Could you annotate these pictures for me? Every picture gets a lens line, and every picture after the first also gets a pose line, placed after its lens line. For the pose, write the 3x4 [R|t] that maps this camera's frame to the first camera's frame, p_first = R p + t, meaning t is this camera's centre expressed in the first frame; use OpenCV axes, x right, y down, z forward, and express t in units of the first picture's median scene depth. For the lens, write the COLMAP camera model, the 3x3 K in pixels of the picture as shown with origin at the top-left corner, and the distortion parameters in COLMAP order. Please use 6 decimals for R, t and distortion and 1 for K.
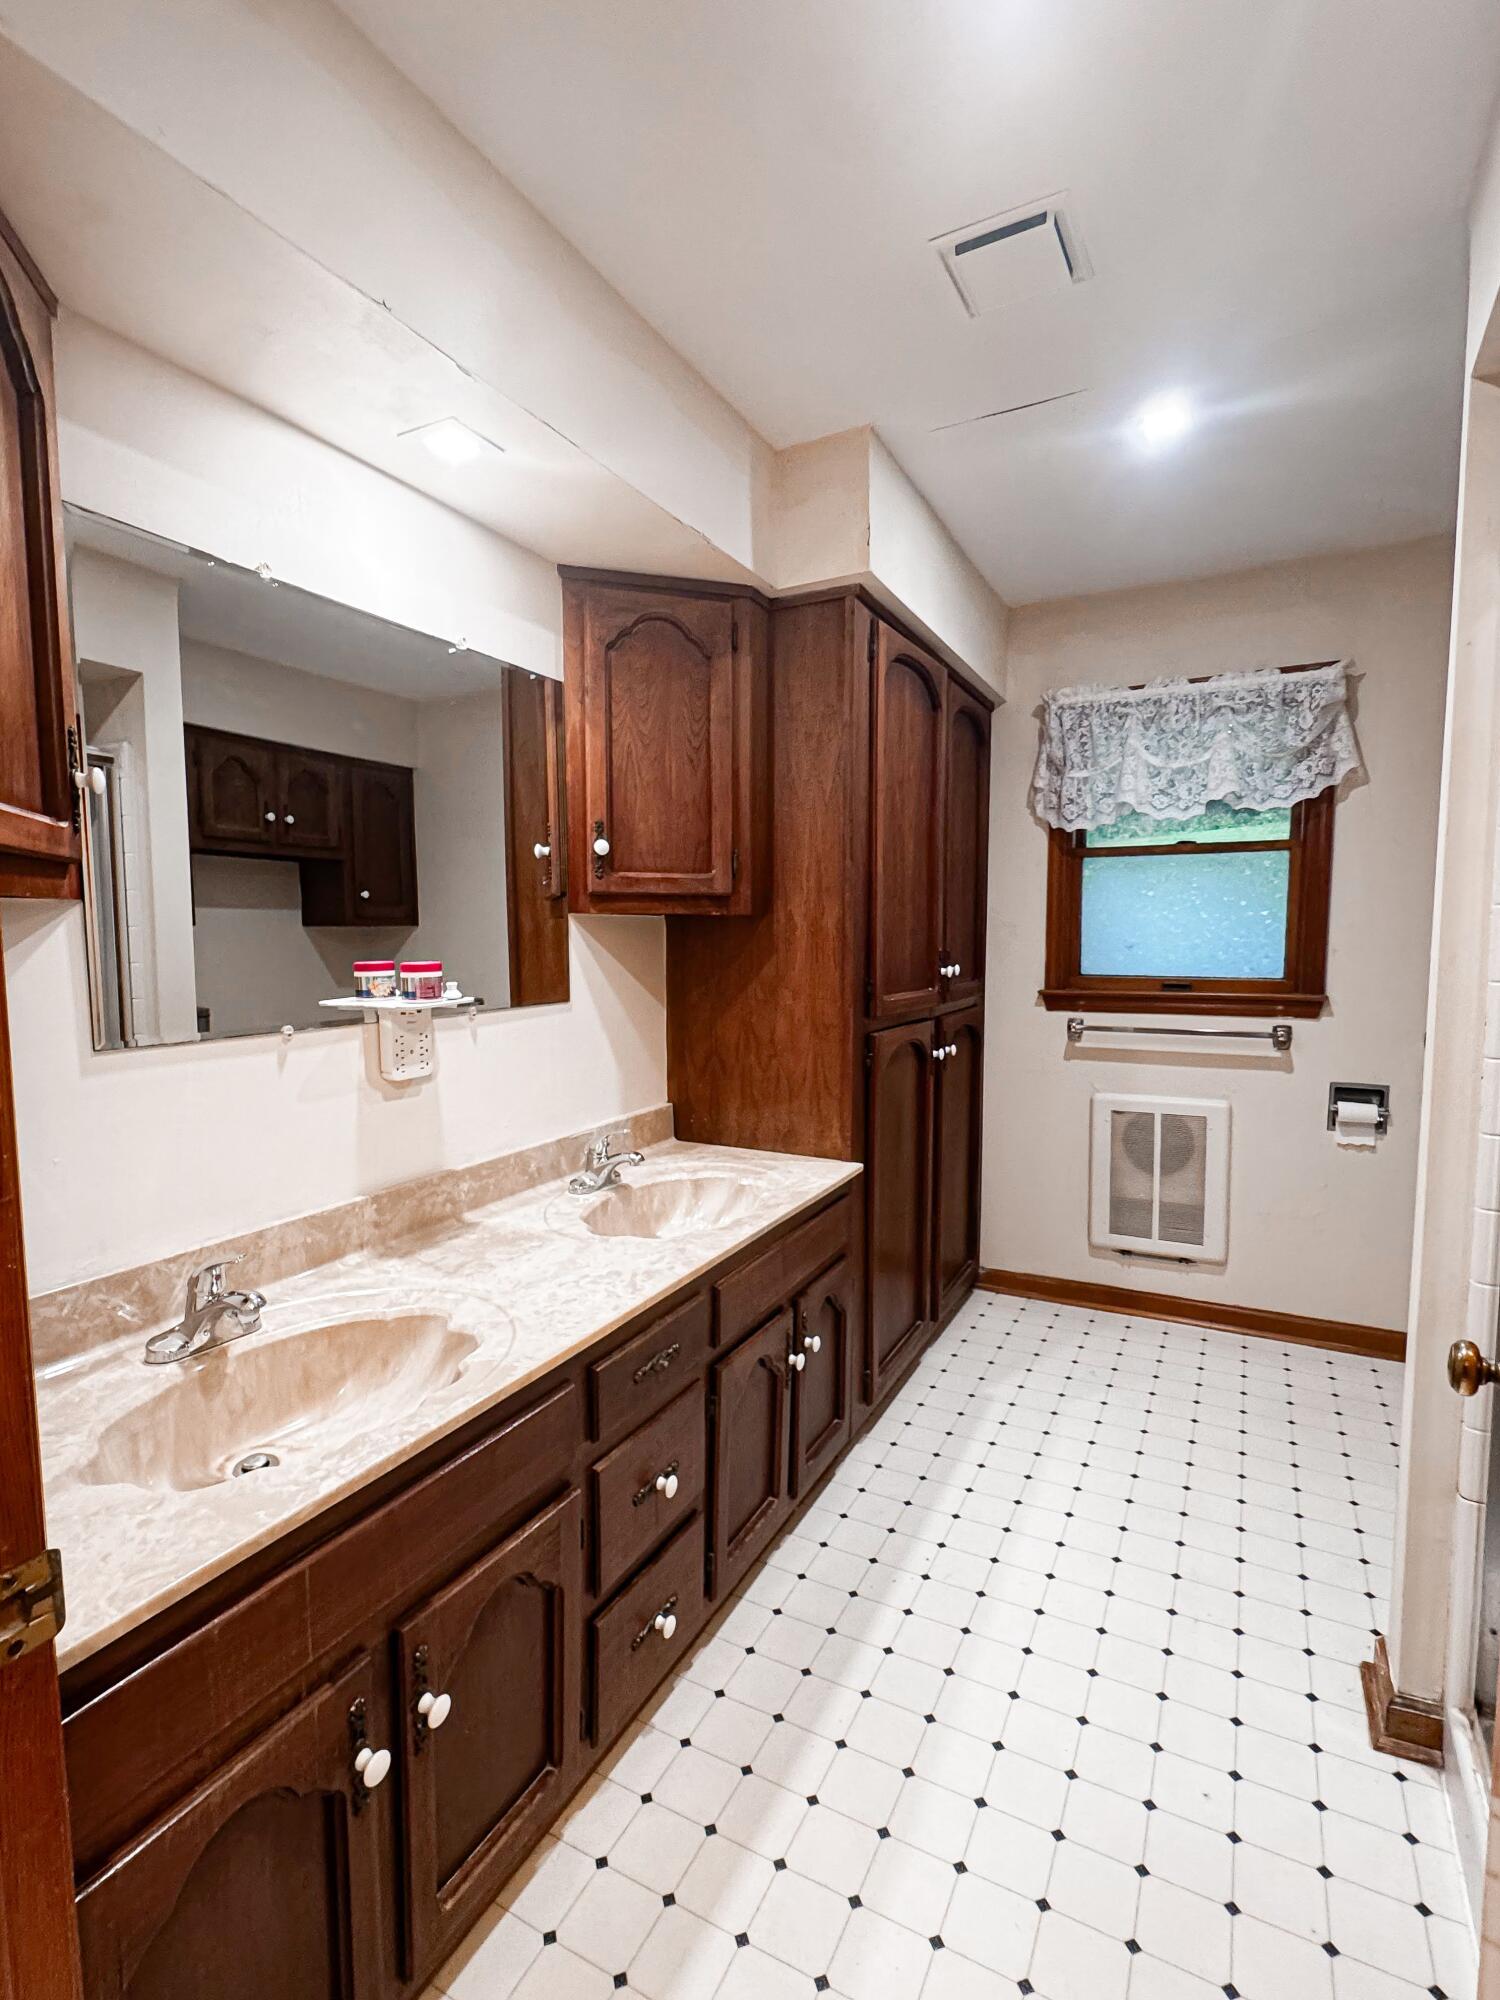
lens RADIAL K [[959.1, 0, 745.7], [0, 959.1, 1007.6], [0, 0, 1]] dist [-0.008487, 0.000324]
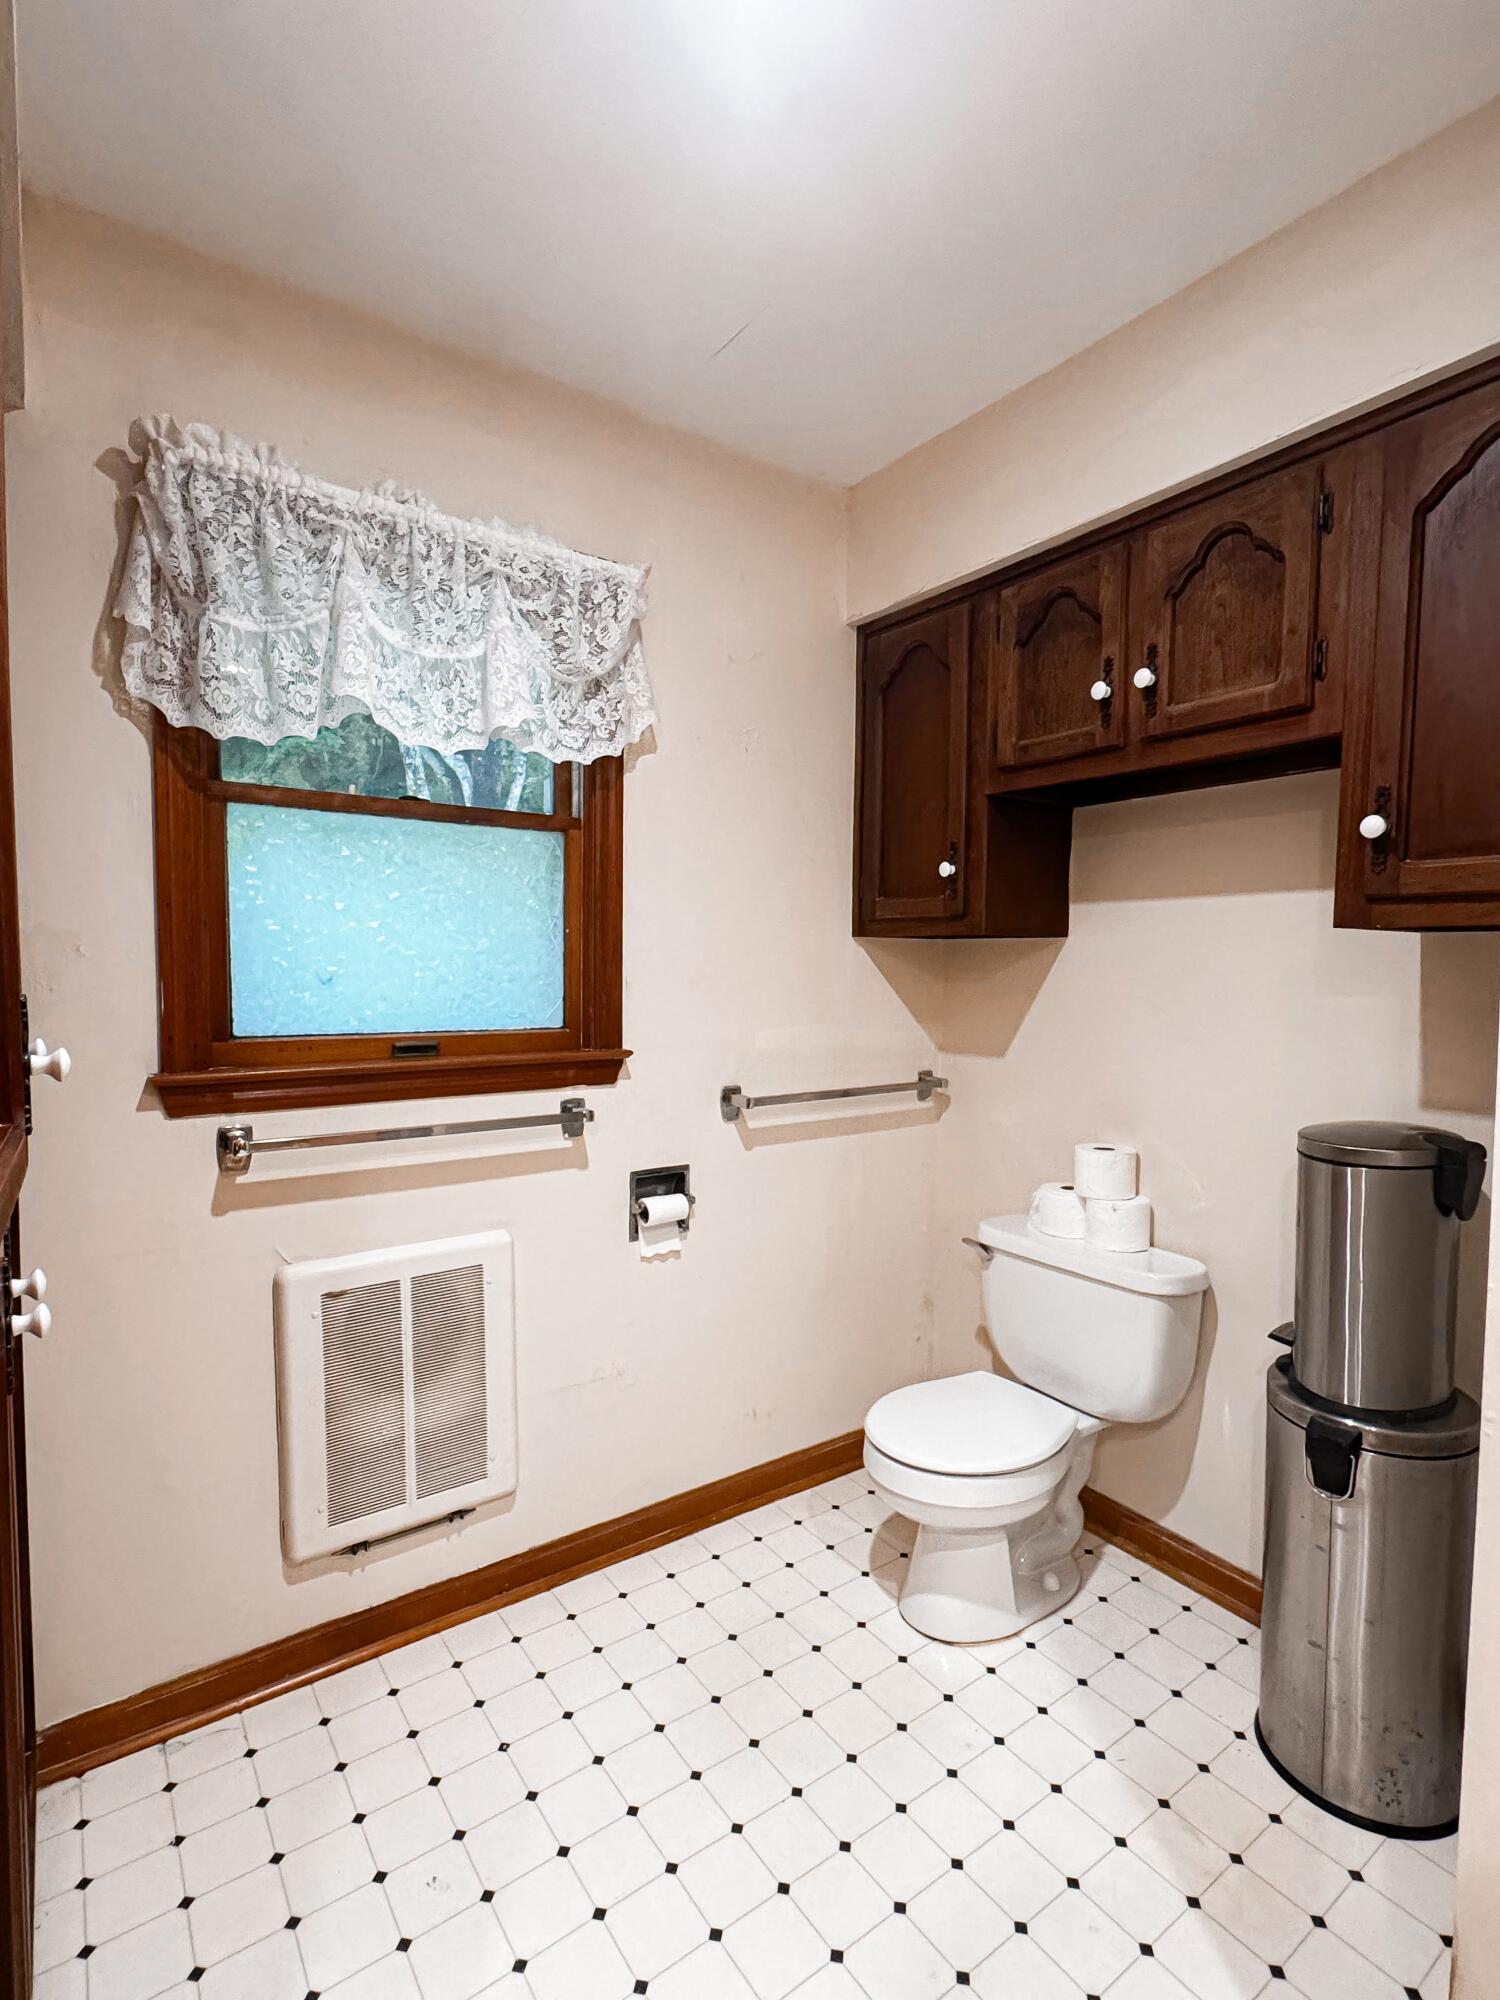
lens RADIAL K [[959.1, 0, 746.6], [0, 959.1, 1018.4], [0, 0, 1]] dist [-0.008487, 0.000324]
pose [[0.448351, -0.042674, 0.892838, 0.028074], [0.058709, 0.998109, 0.018224, -0.039843], [-0.891927, 0.044247, 0.450008, 0.570983]]
